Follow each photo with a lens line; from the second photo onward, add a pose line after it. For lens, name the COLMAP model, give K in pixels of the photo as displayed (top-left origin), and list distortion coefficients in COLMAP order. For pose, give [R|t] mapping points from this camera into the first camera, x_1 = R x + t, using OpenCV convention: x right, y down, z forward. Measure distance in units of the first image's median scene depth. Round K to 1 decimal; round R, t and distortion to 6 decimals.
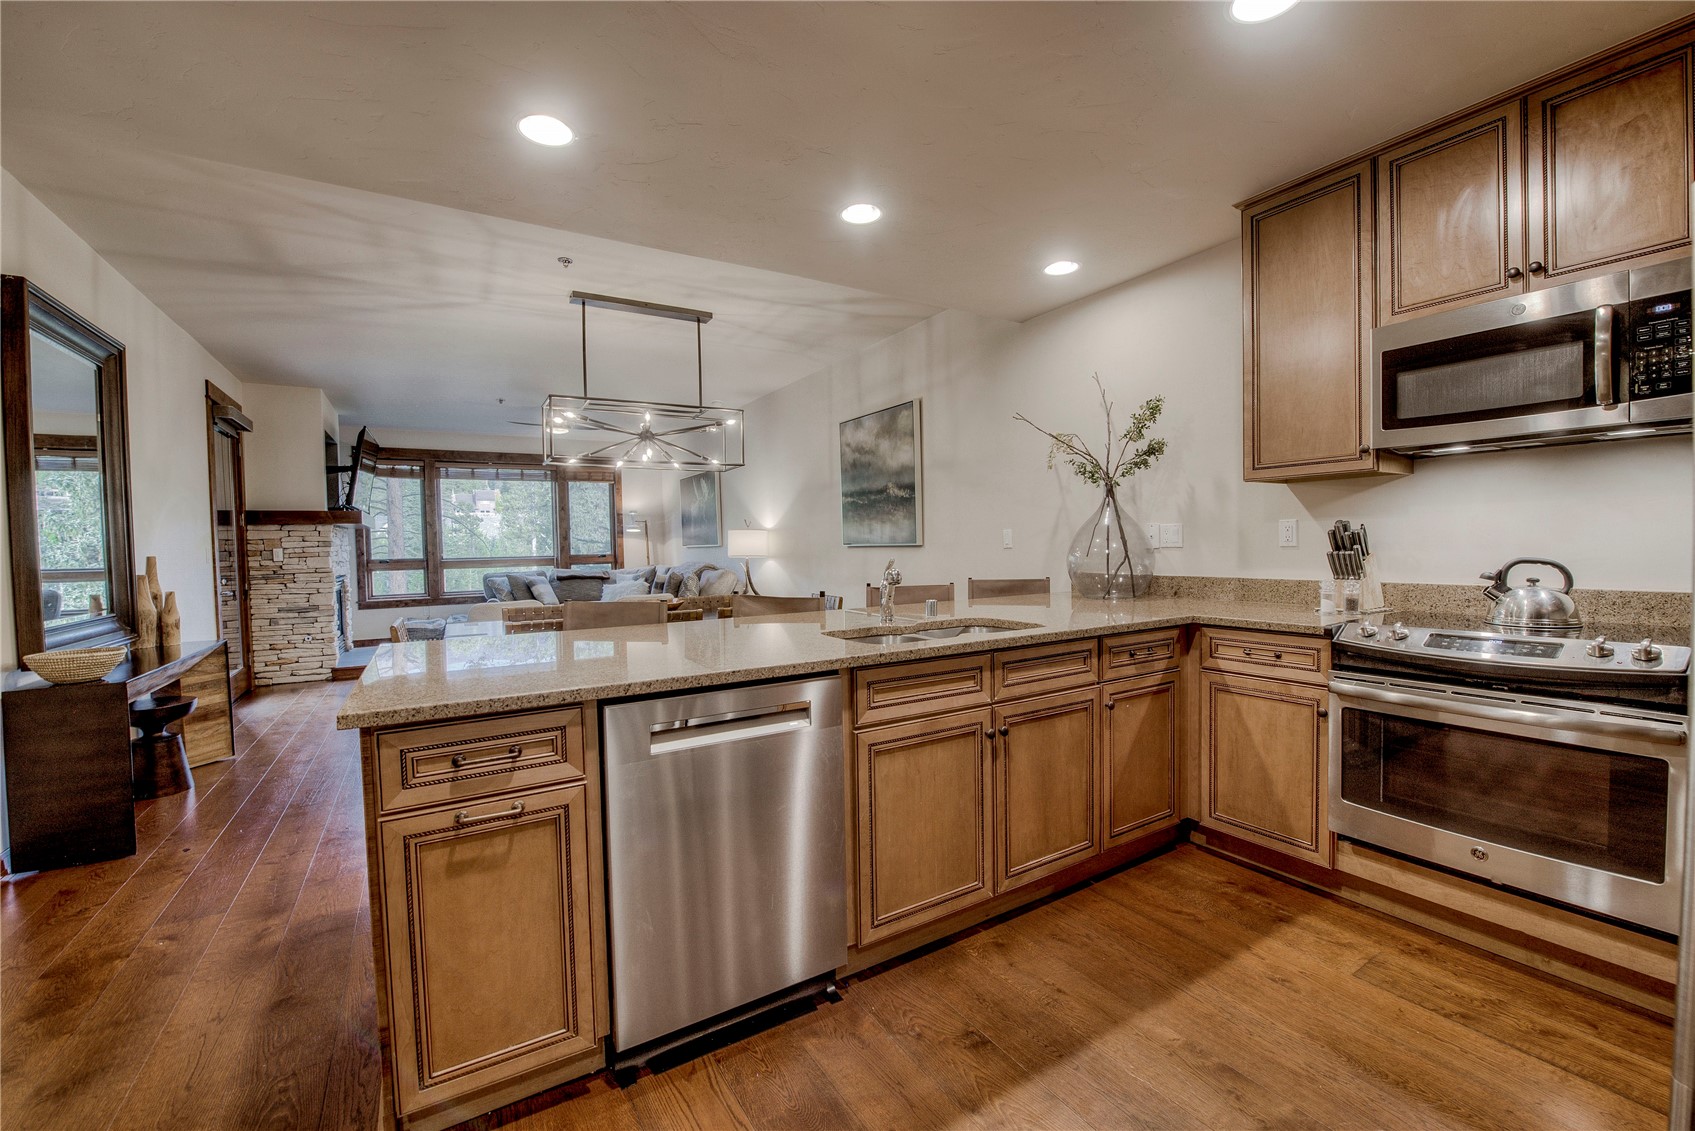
lens RADIAL K [[689.4, 0, 853.1], [0, 689.4, 566.7], [0, 0, 1]] dist [-0.024937, -0.000182]
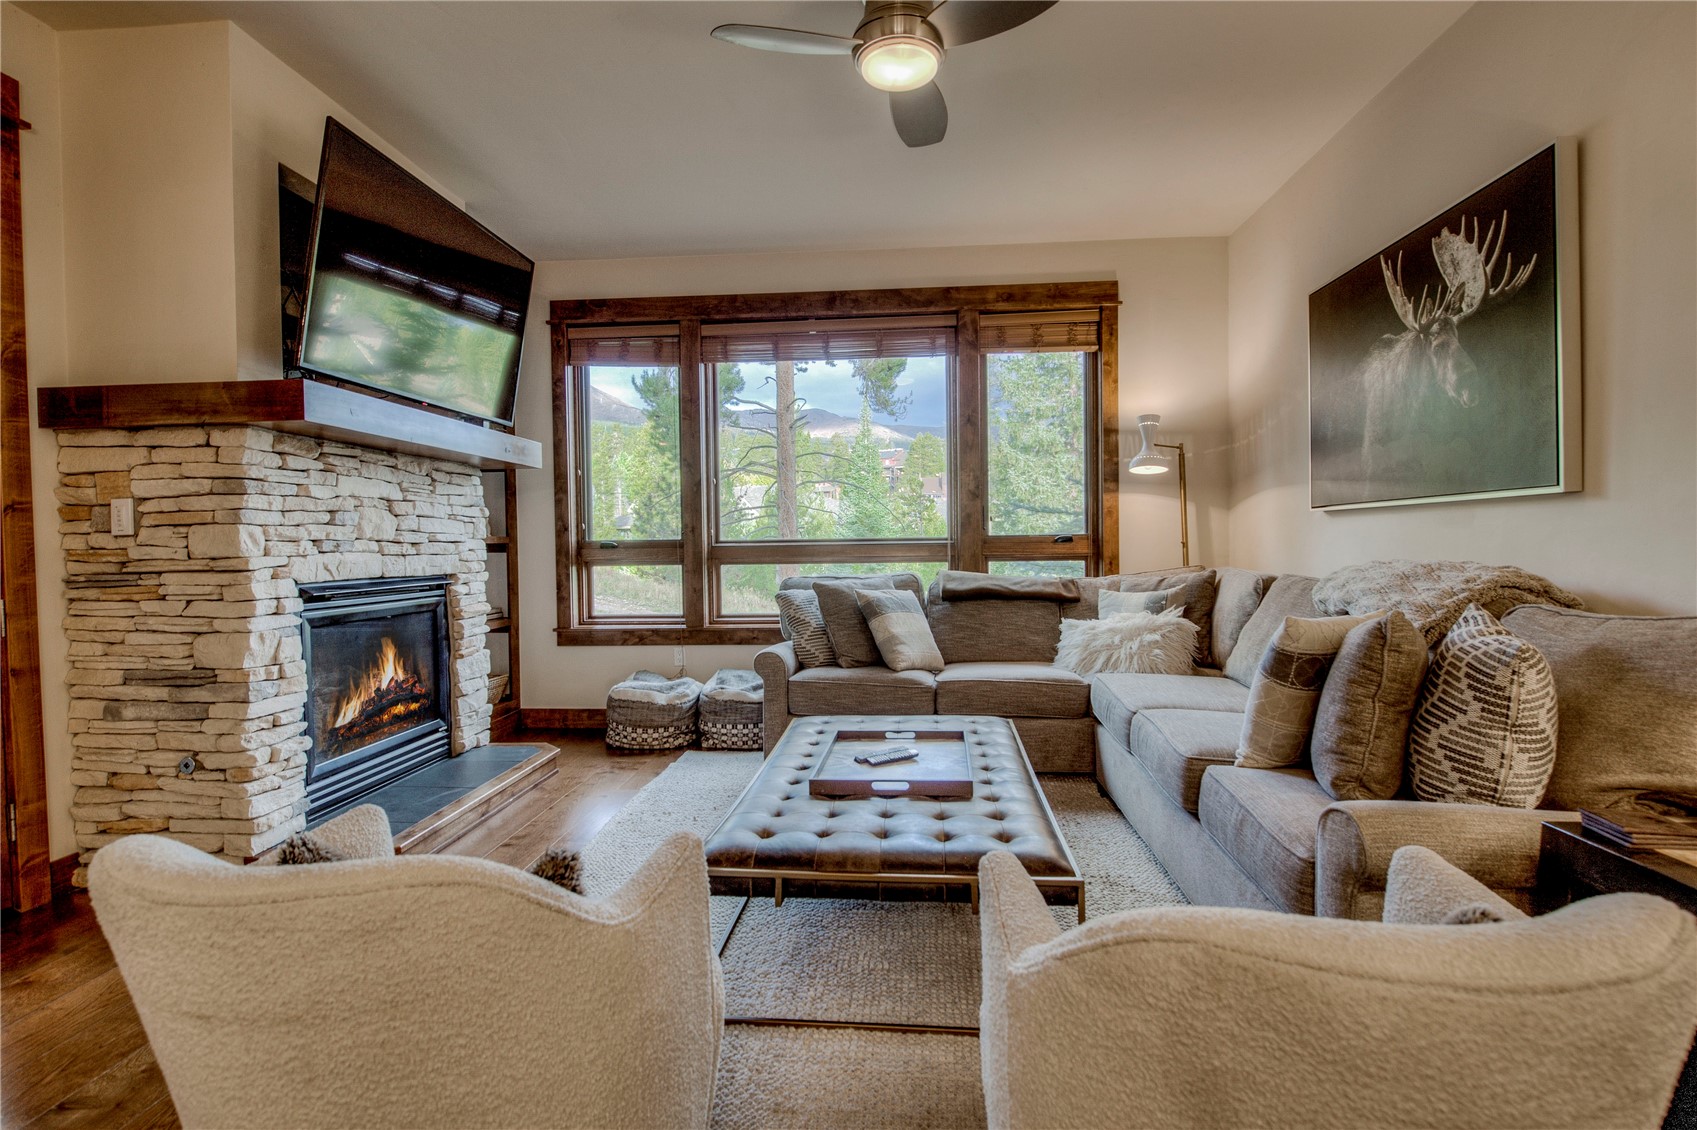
lens RADIAL K [[823.3, 0, 839.9], [0, 823.3, 571.3], [0, 0, 1]] dist [-0.007484, -0.003606]
pose [[0.809538, 0.029055, -0.586348, -0.688542], [-0.022210, 0.999575, 0.018867, -0.013089], [0.586647, -0.002250, 0.809839, 1.951886]]
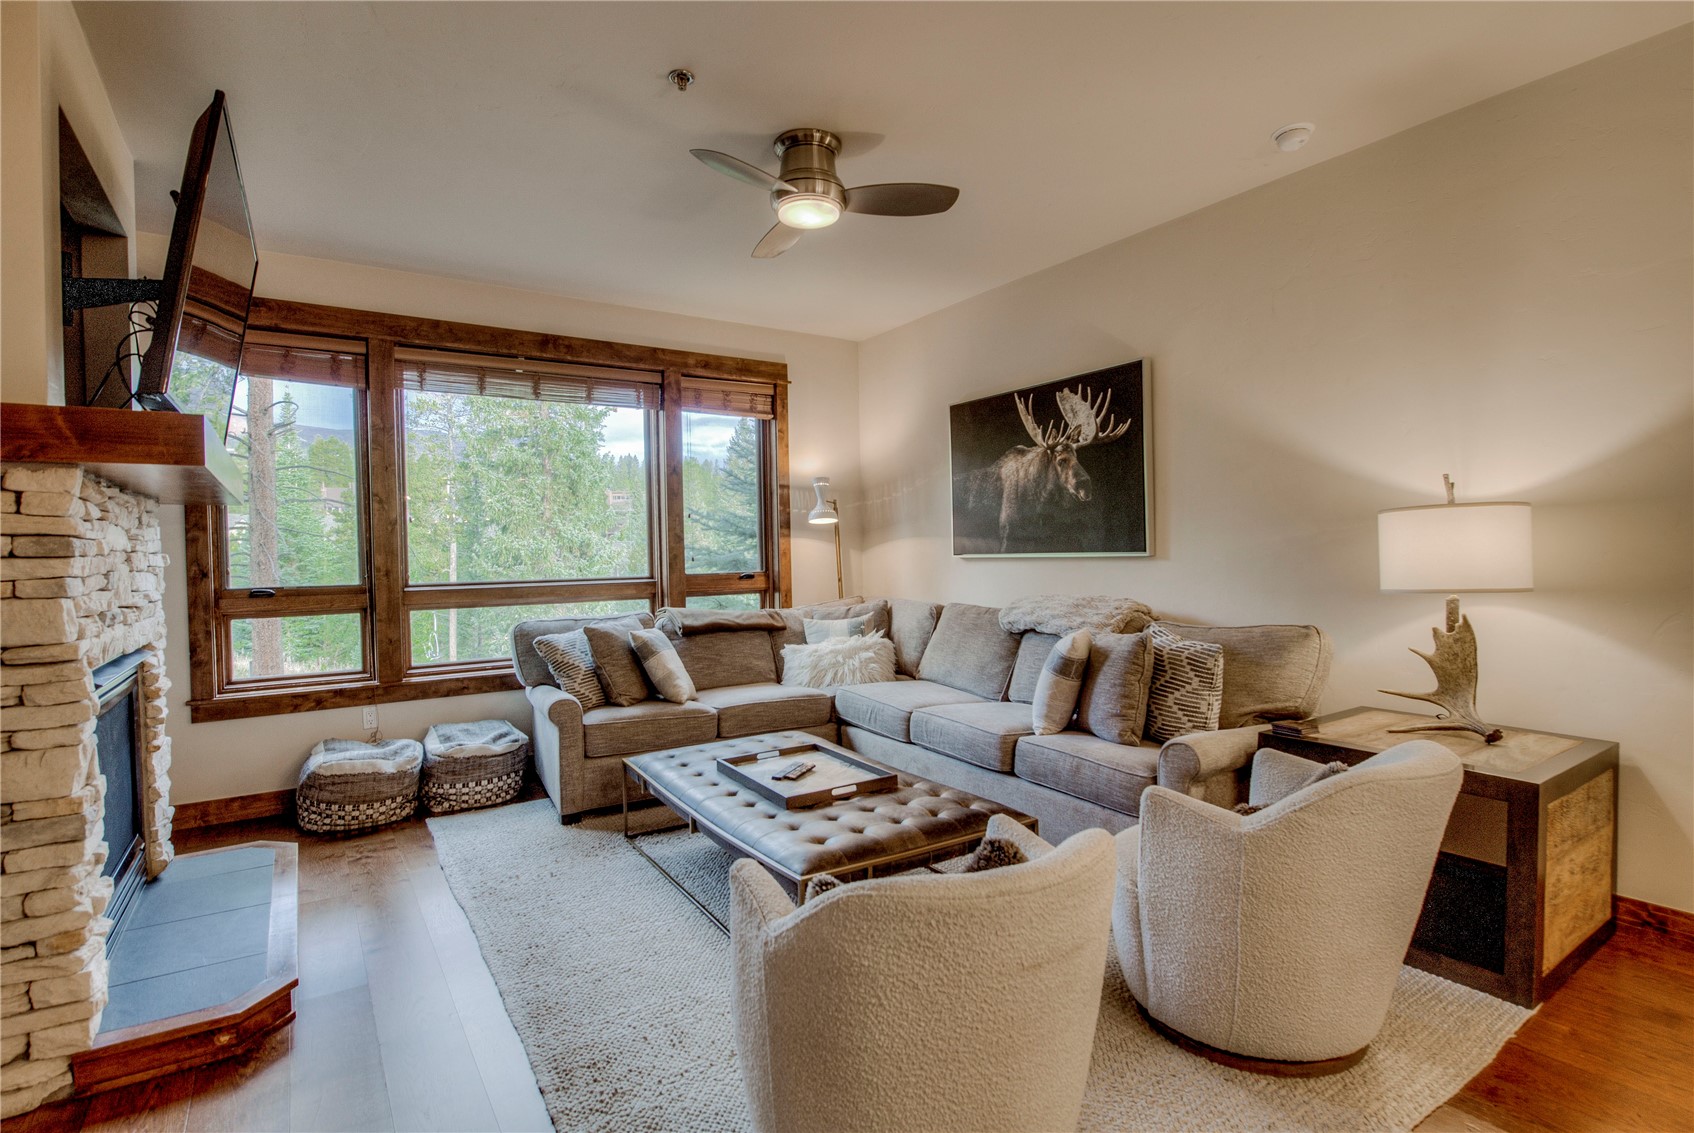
lens RADIAL K [[823.1, 0, 830.3], [0, 823.1, 571.7], [0, 0, 1]] dist [-0.008654, -0.001943]
pose [[0.999629, 0.000237, 0.027253, -1.161534], [0.000020, 0.999955, -0.009439, -0.049240], [-0.027254, 0.009436, 0.999584, 1.613549]]
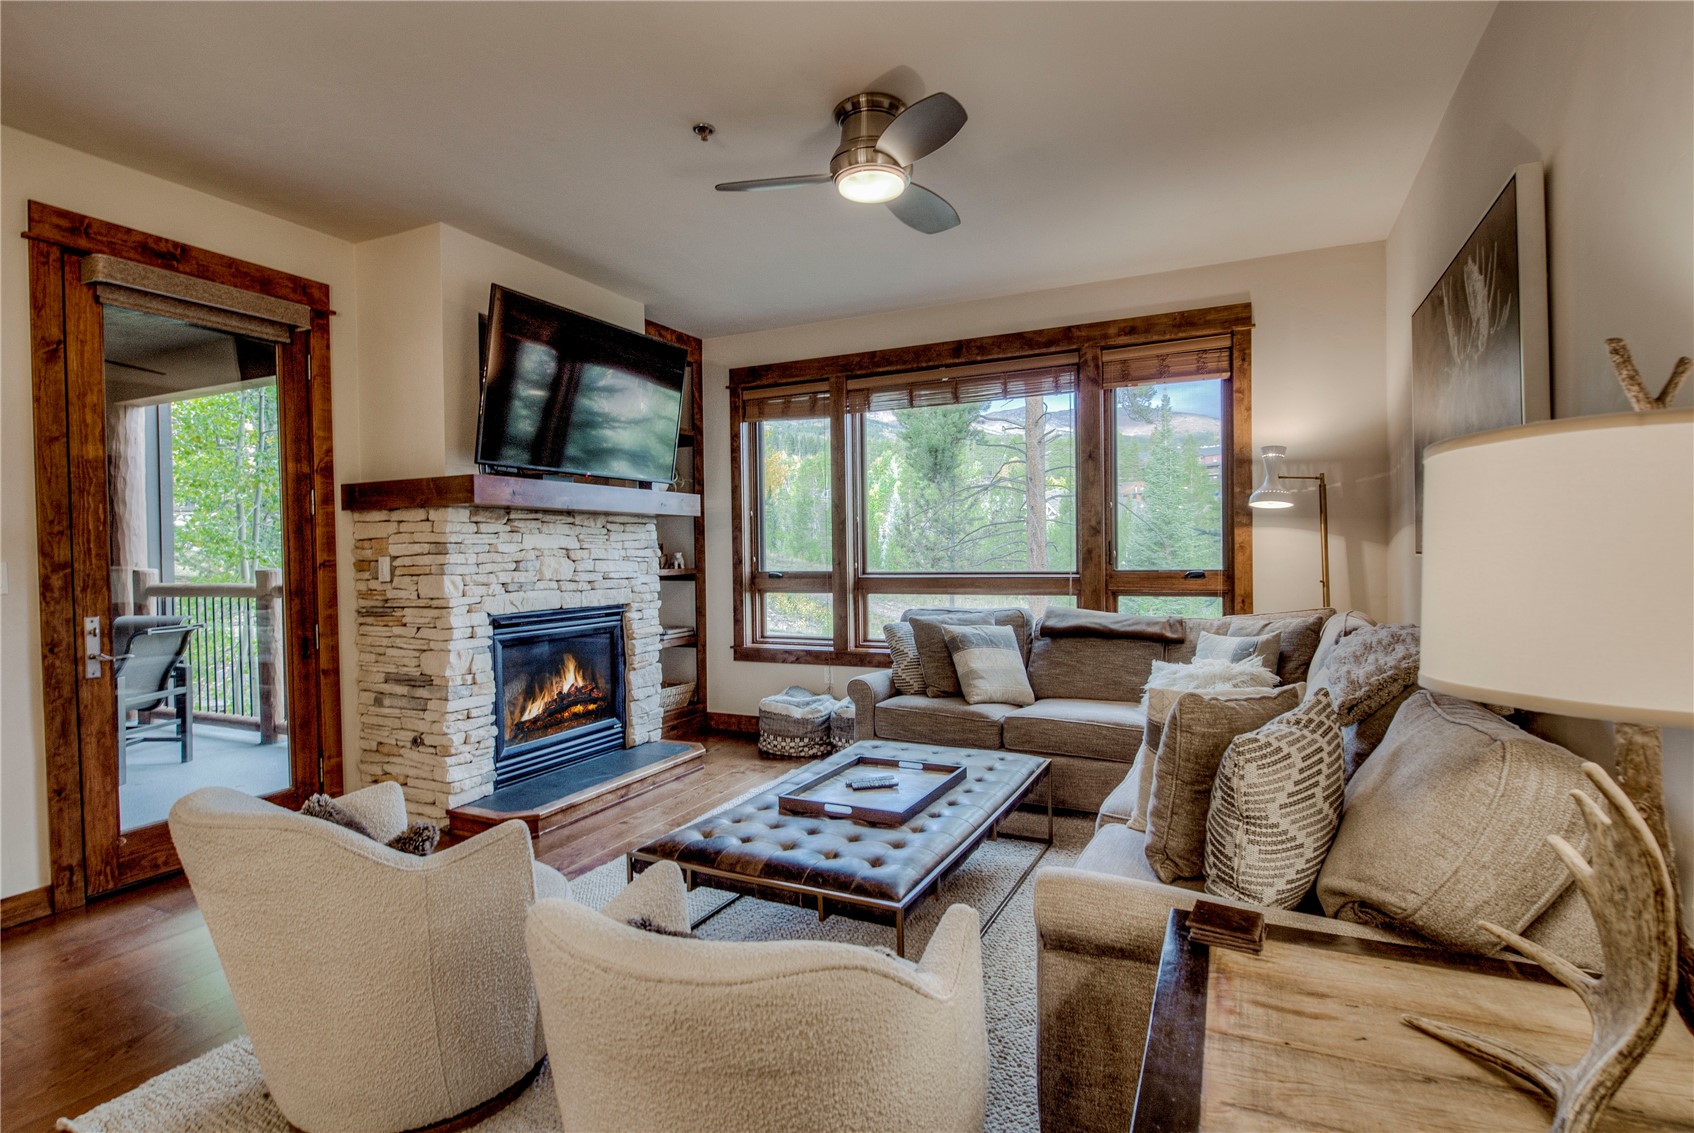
lens RADIAL K [[823.1, 0, 841.5], [0, 823.1, 572.9], [0, 0, 1]] dist [-0.008654, -0.001943]
pose [[0.542374, 0.032298, -0.839516, -0.326474], [-0.023112, 0.999456, 0.023519, -0.082676], [0.839819, 0.006646, 0.542826, 2.120958]]
